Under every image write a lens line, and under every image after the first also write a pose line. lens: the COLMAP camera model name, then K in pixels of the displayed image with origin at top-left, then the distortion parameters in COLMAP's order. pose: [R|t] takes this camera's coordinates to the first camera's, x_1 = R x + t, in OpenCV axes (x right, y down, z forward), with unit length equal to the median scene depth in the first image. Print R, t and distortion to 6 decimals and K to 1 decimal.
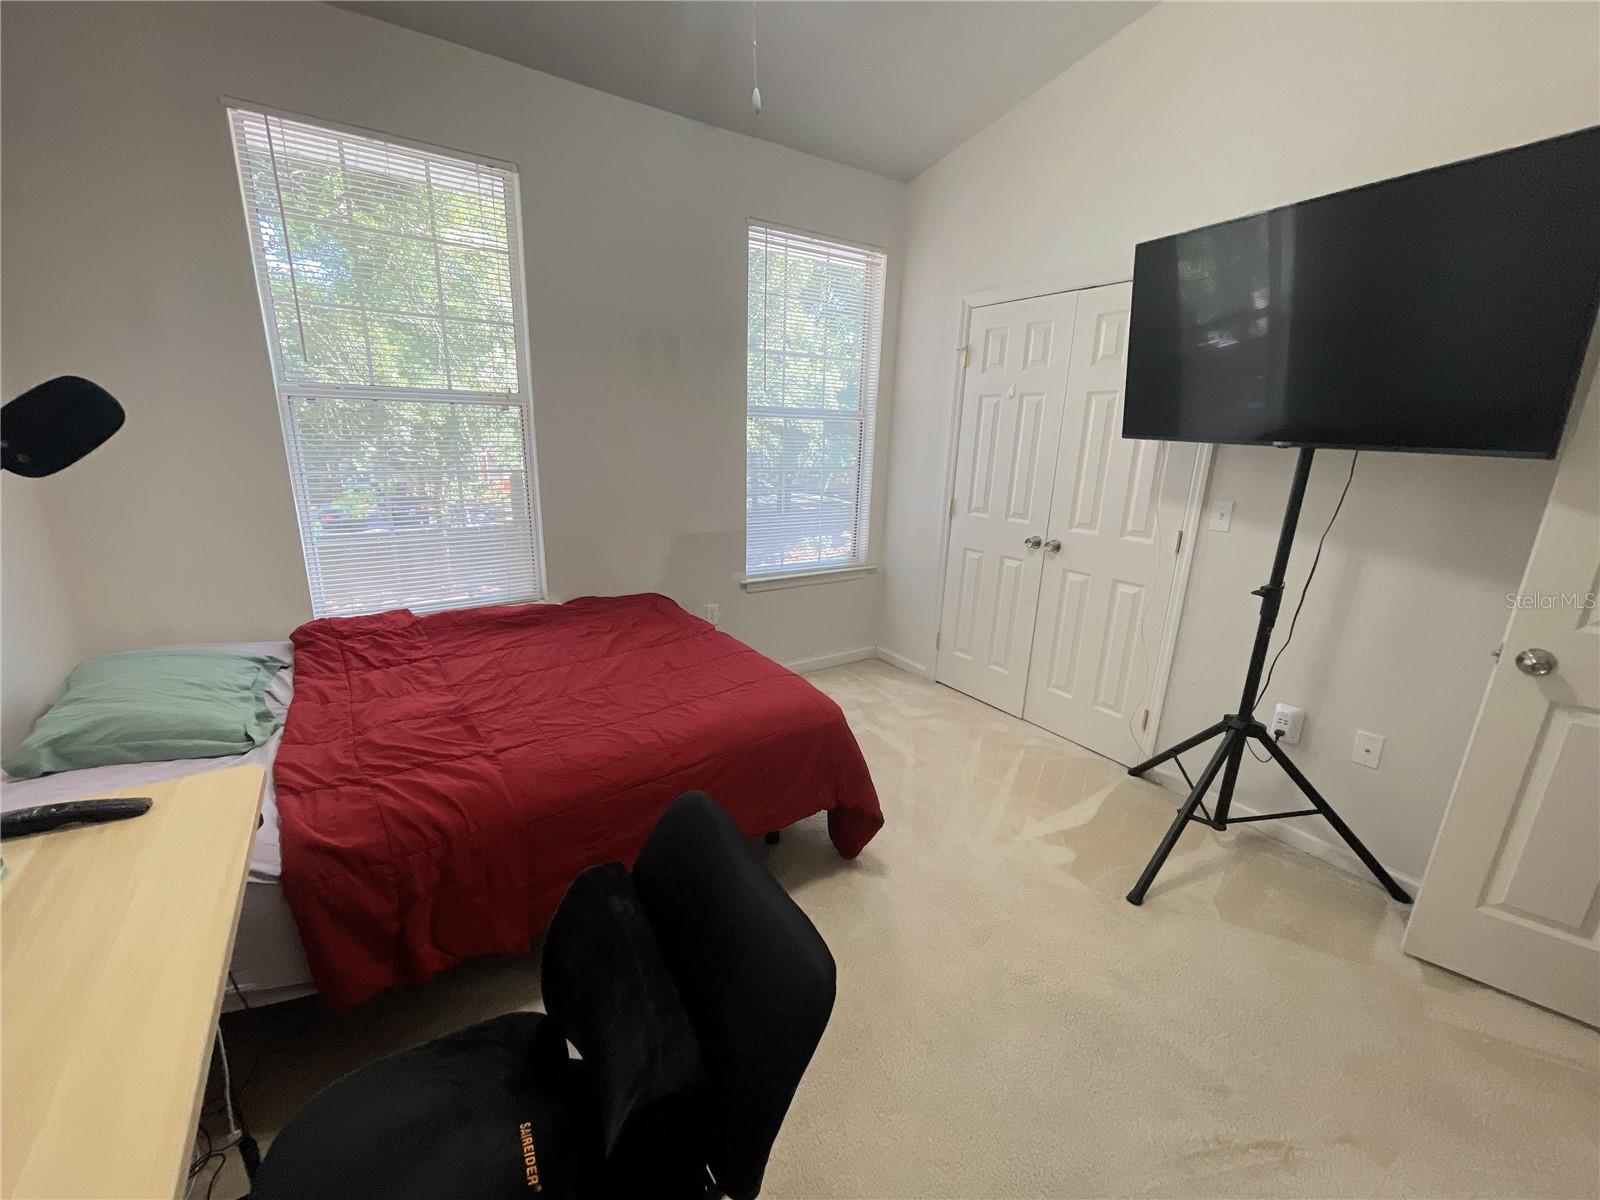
lens RADIAL K [[646.8, 0, 794.7], [0, 646.8, 601.8], [0, 0, 1]] dist [-0.001834, 0.000707]
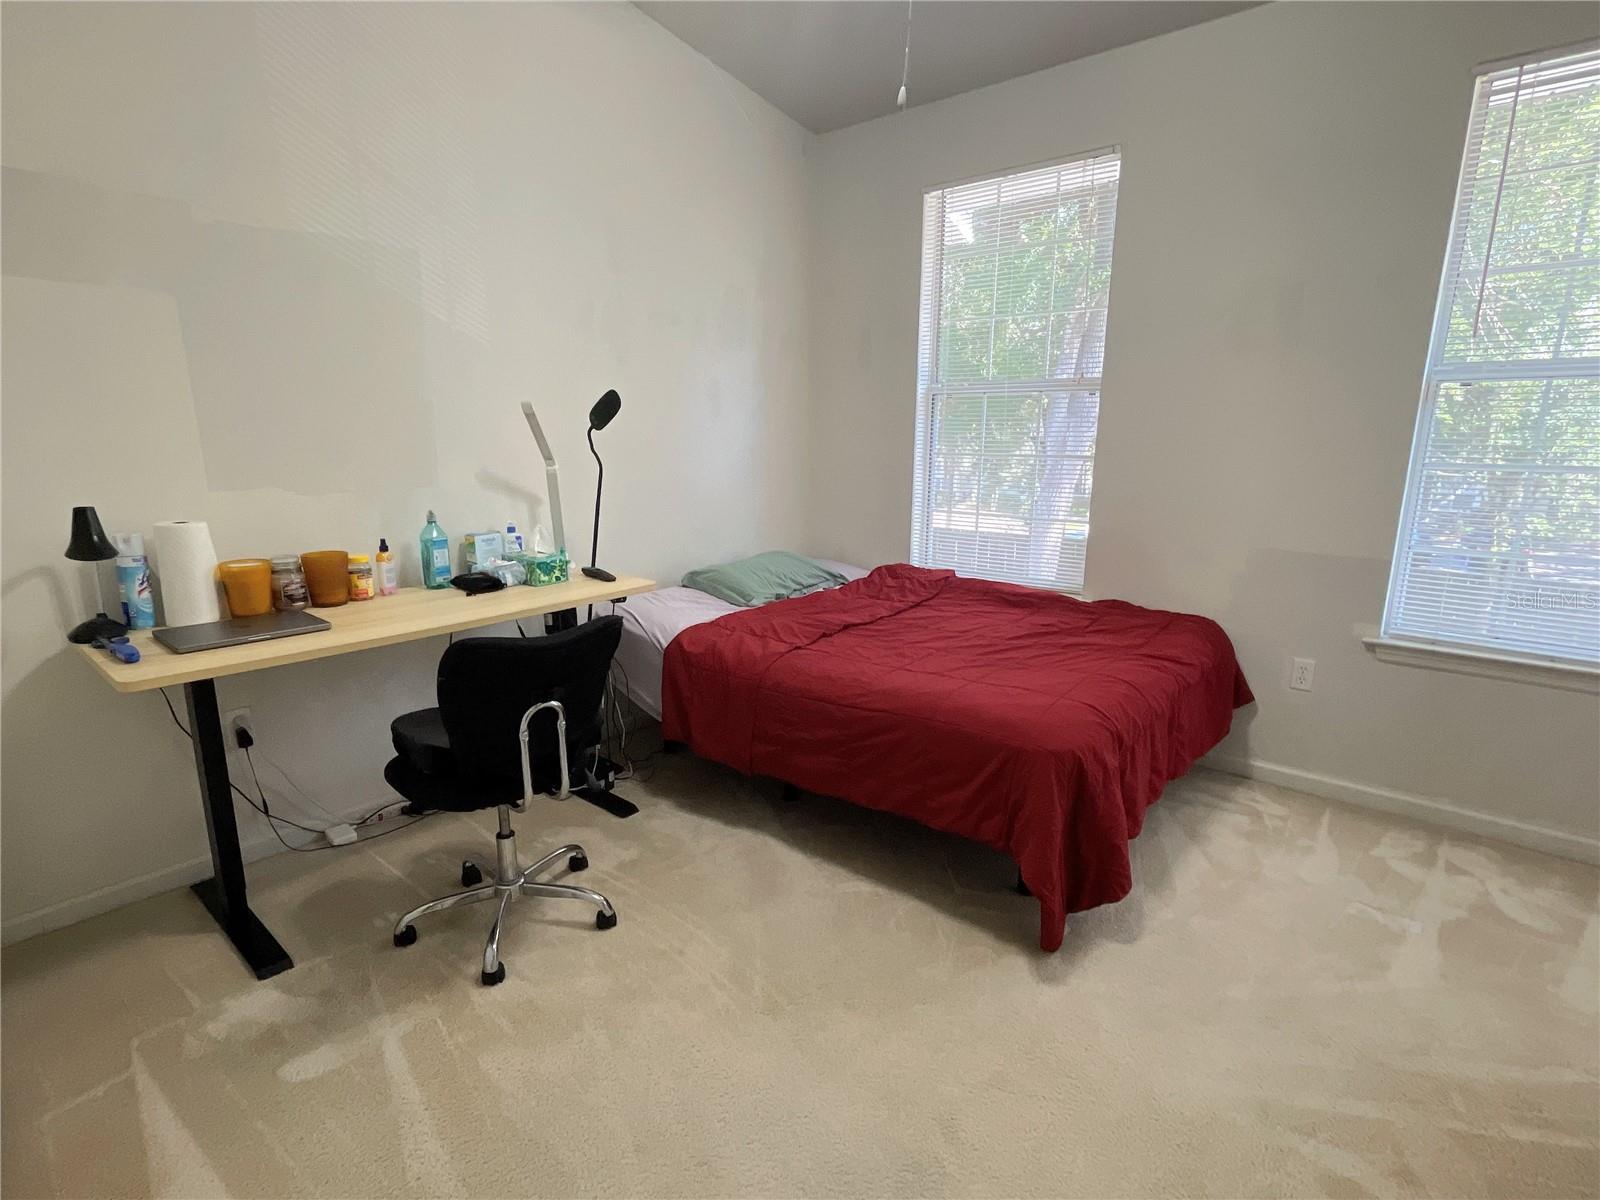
lens RADIAL K [[806.9, 0, 794.9], [0, 806.9, 603.9], [0, 0, 1]] dist [-0.001408, 0.000810]
pose [[0.260219, 0.175895, -0.949393, 0.778228], [-0.240641, 0.964054, 0.112654, -0.027653], [0.935082, 0.199148, 0.293193, 0.342182]]
